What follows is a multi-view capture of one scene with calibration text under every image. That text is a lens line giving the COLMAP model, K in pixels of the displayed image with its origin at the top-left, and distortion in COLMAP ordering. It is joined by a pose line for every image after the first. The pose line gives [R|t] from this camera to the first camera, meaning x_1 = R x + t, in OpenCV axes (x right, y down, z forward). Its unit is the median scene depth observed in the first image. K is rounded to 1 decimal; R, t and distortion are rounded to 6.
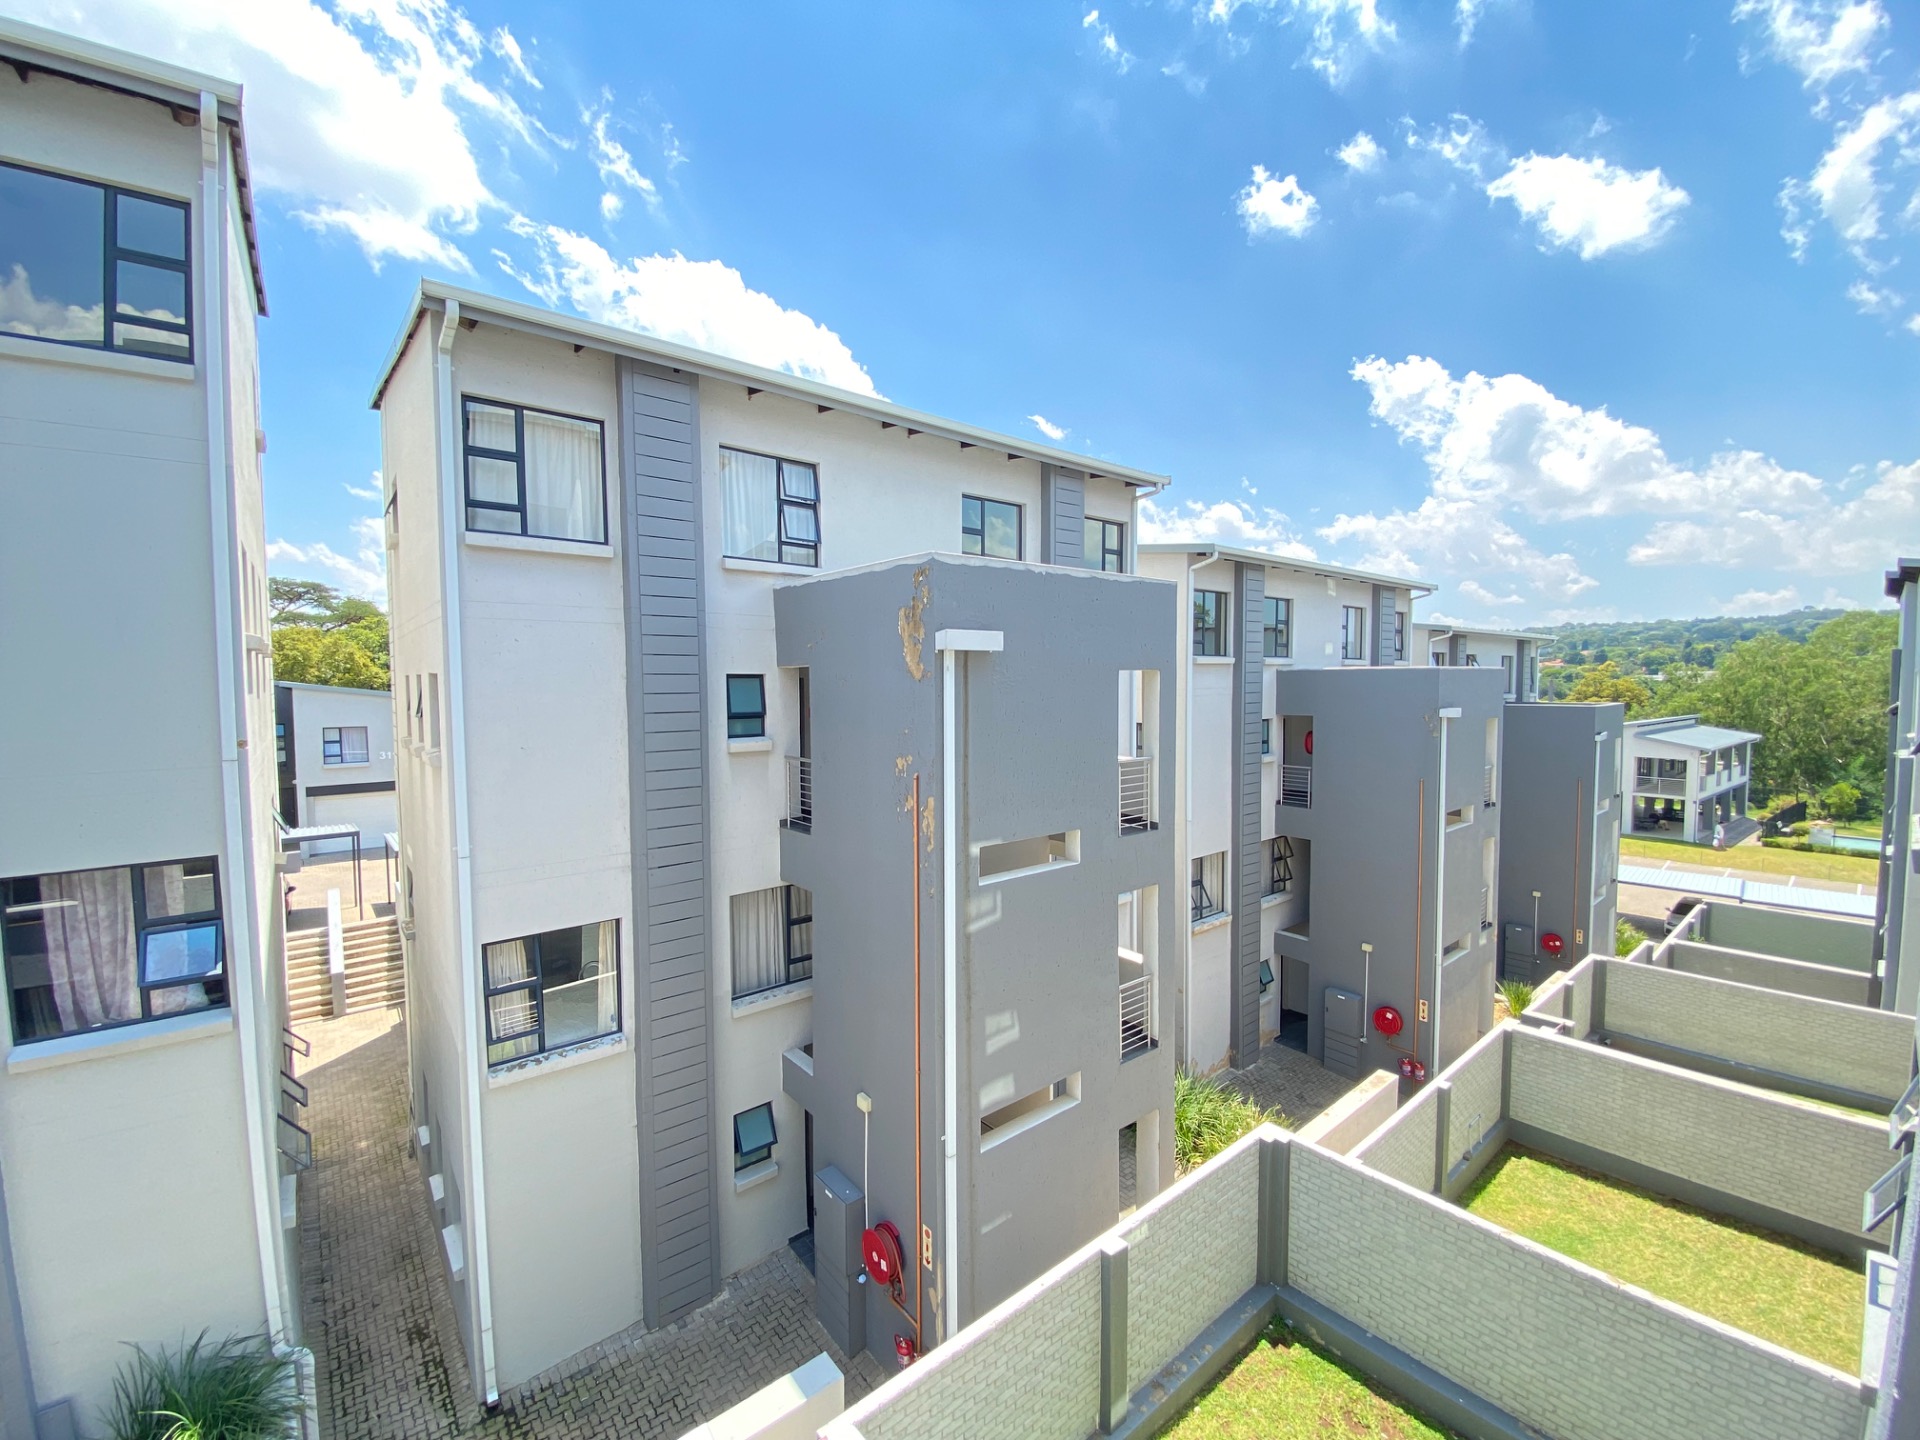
lens RADIAL K [[784.8, 0, 946.0], [0, 784.8, 719.2], [0, 0, 1]] dist [0.009551, -0.015004]
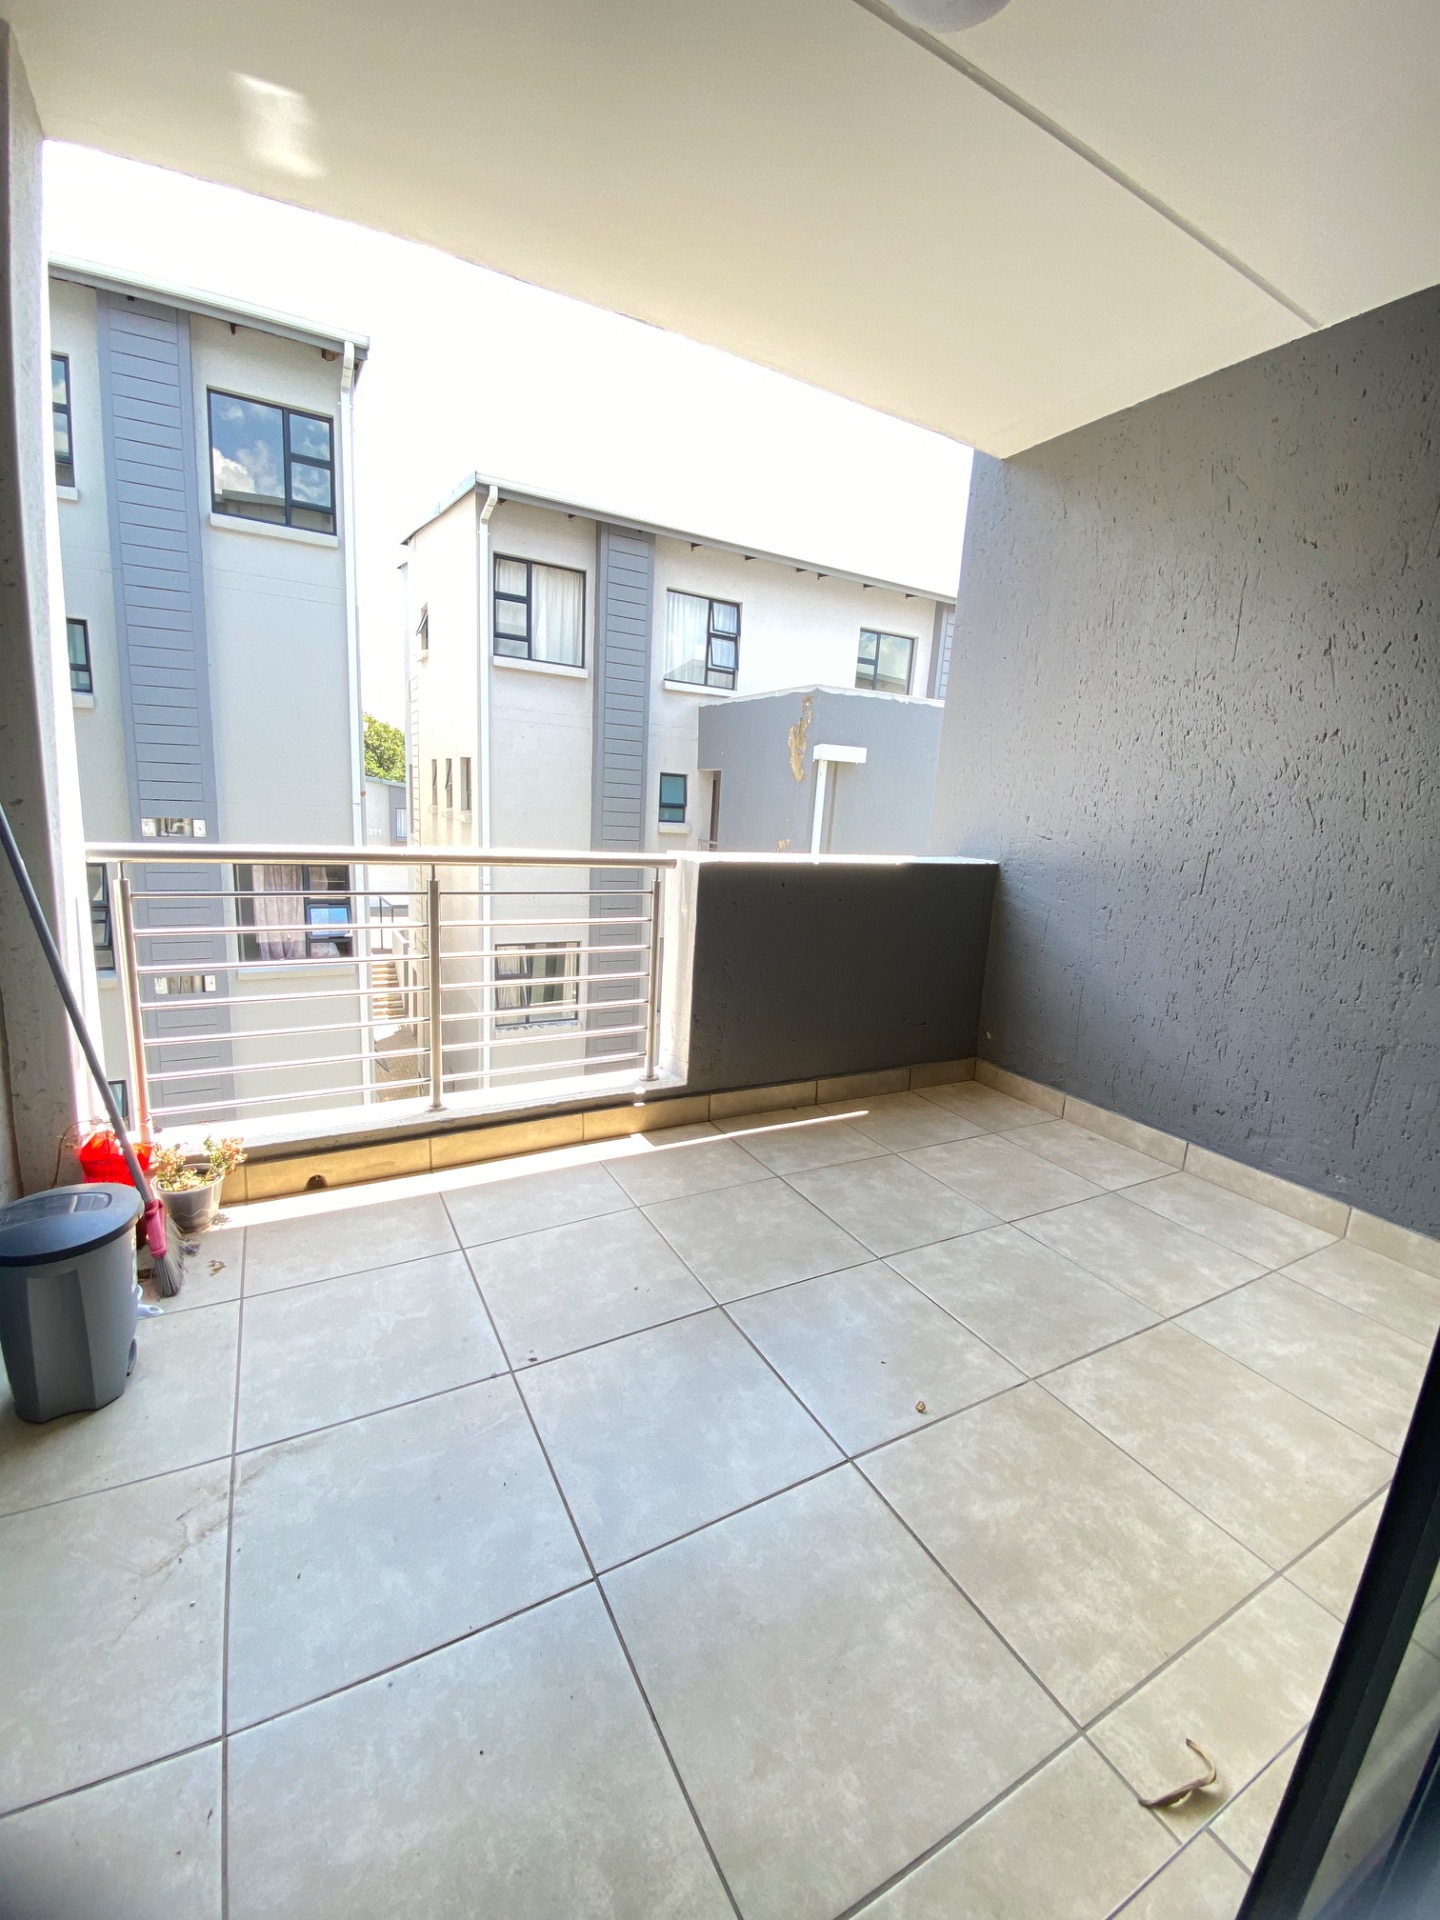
lens RADIAL K [[784.8, 0, 715.3], [0, 784.8, 977.2], [0, 0, 1]] dist [0.009551, -0.015004]
pose [[0.981847, 0.100621, -0.160788, 0.065474], [-0.072271, 0.982206, 0.173347, 0.050733], [0.175369, -0.158580, 0.971647, -0.359084]]
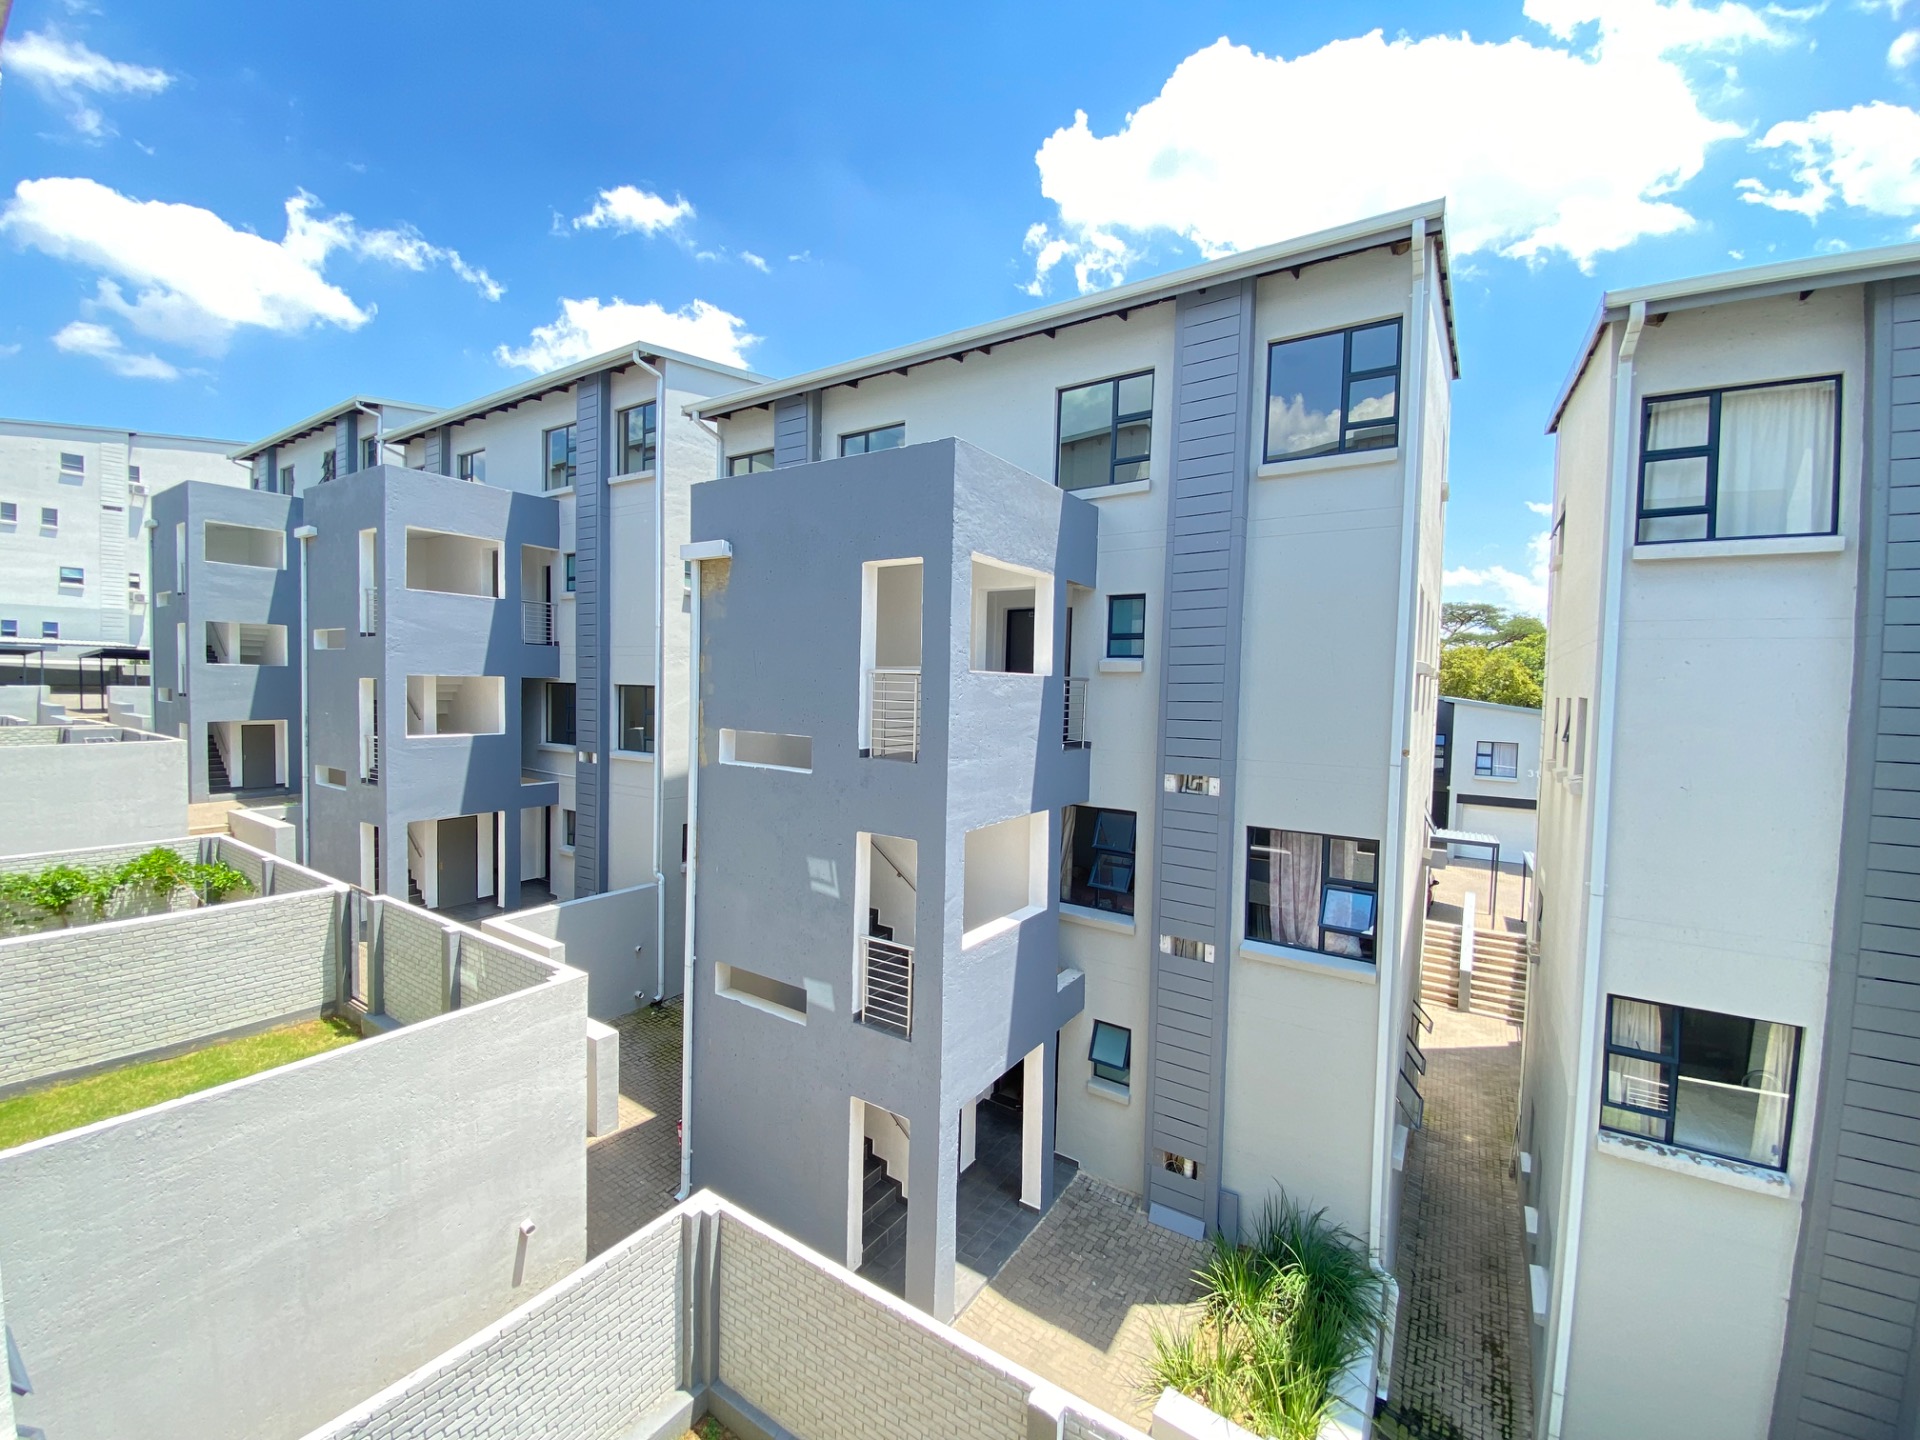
lens RADIAL K [[784.8, 0, 947.0], [0, 784.8, 721.4], [0, 0, 1]] dist [0.009551, -0.015004]
pose [[0.294291, 0.058063, -0.953950, 0.034898], [-0.073399, 0.996578, 0.038015, -0.008306], [0.952893, 0.058831, 0.297546, -0.026162]]
